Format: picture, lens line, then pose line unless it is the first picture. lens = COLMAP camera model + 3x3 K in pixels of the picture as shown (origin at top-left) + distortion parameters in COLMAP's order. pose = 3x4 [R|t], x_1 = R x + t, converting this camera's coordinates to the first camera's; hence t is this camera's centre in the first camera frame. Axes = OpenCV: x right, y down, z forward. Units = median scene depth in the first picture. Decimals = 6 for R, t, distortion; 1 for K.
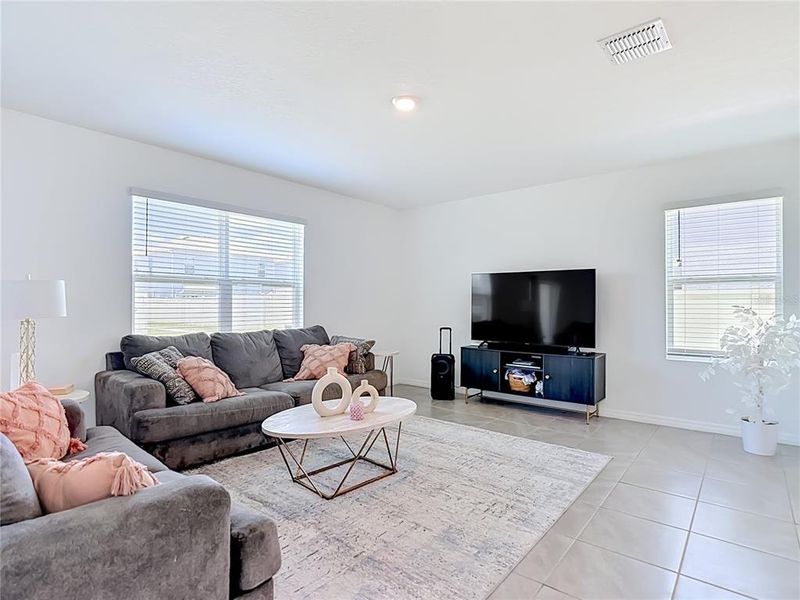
lens RADIAL K [[424.3, 0, 401.5], [0, 424.3, 300.4], [0, 0, 1]] dist [0.003784, -0.026879]
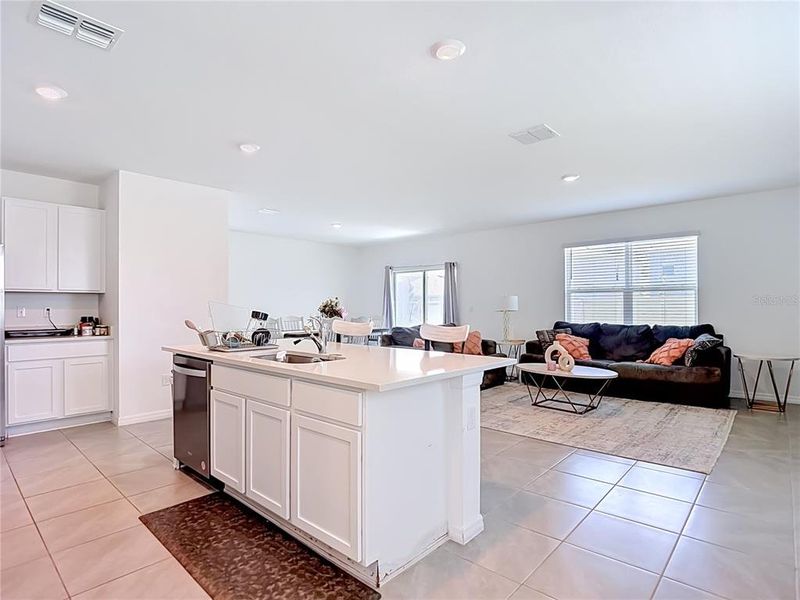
lens RADIAL K [[427.6, 0, 400.9], [0, 427.6, 304.3], [0, 0, 1]] dist [0.000016, -0.027702]
pose [[-0.050325, -0.006616, -0.998711, 1.225852], [0.009911, 0.999926, -0.007123, 0.008473], [0.998684, -0.010257, -0.050256, 0.336712]]
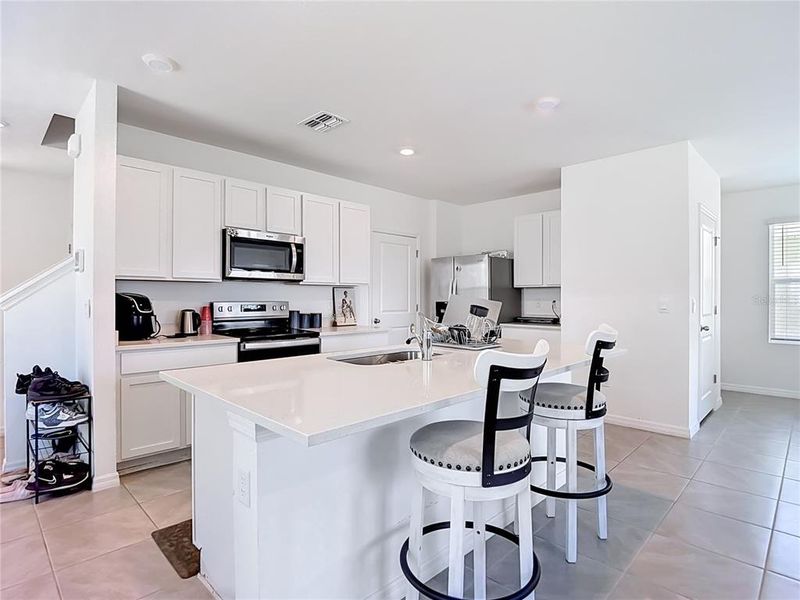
lens RADIAL K [[424.3, 0, 401.5], [0, 424.3, 300.4], [0, 0, 1]] dist [0.003784, -0.026879]
pose [[-0.995585, -0.005031, 0.093734, 0.479805], [-0.005013, 0.999987, 0.000425, 0.003133], [-0.093735, -0.000046, -0.995597, 0.738435]]
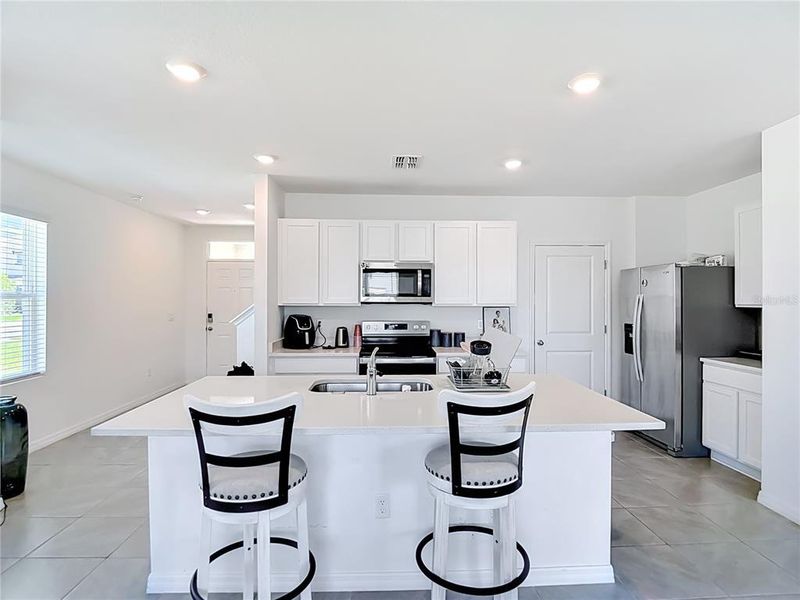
lens RADIAL K [[424.3, 0, 401.5], [0, 424.3, 300.4], [0, 0, 1]] dist [0.003784, -0.026879]
pose [[-0.669674, -0.002291, 0.742651, 0.026877], [-0.008136, 0.999958, -0.004251, -0.046182], [-0.742610, -0.008889, -0.669665, 0.533950]]
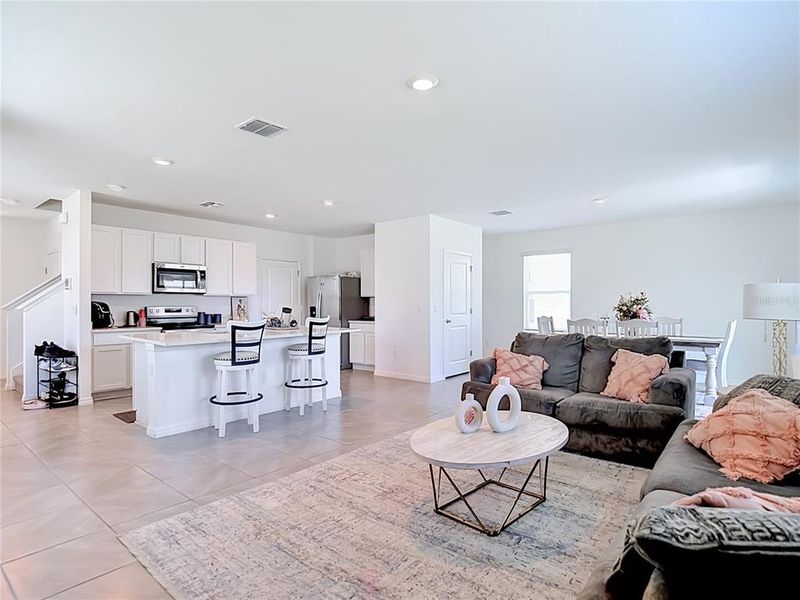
lens RADIAL K [[427.6, 0, 400.9], [0, 427.6, 304.3], [0, 0, 1]] dist [0.000016, -0.027702]
pose [[-0.999986, -0.002230, -0.004732, 0.046041], [-0.002209, 0.999988, -0.004432, 0.005270], [0.004742, -0.004421, -0.999979, 1.429967]]
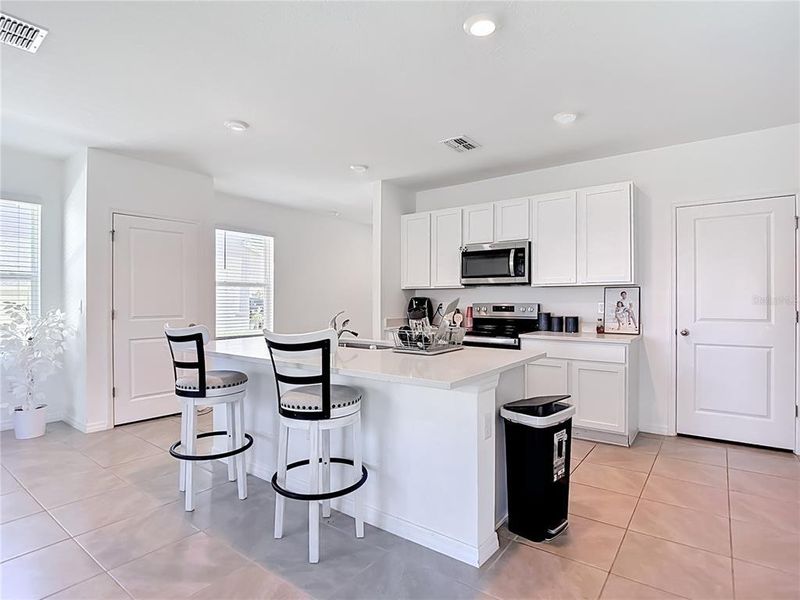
lens RADIAL K [[424.3, 0, 401.5], [0, 424.3, 300.4], [0, 0, 1]] dist [0.003784, -0.026879]
pose [[-0.050581, -0.000734, 0.998720, -0.247084], [-0.007051, 0.999975, 0.000378, 0.001623], [-0.998695, -0.007023, -0.050585, 0.080192]]
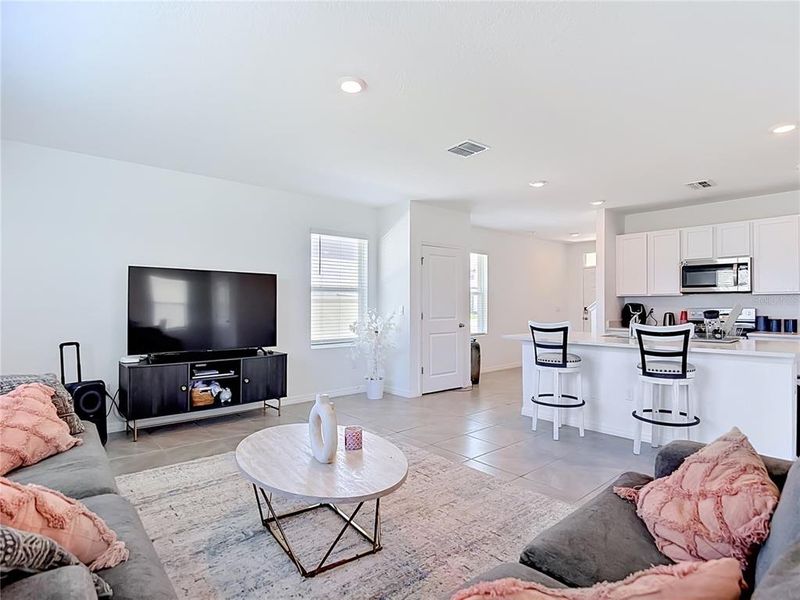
lens RADIAL K [[424.3, 0, 401.5], [0, 424.3, 300.4], [0, 0, 1]] dist [0.003784, -0.026879]
pose [[0.167449, 0.011596, 0.985813, -0.651405], [-0.006013, 0.999924, -0.010740, 0.003564], [-0.985862, -0.004129, 0.167506, 0.556891]]
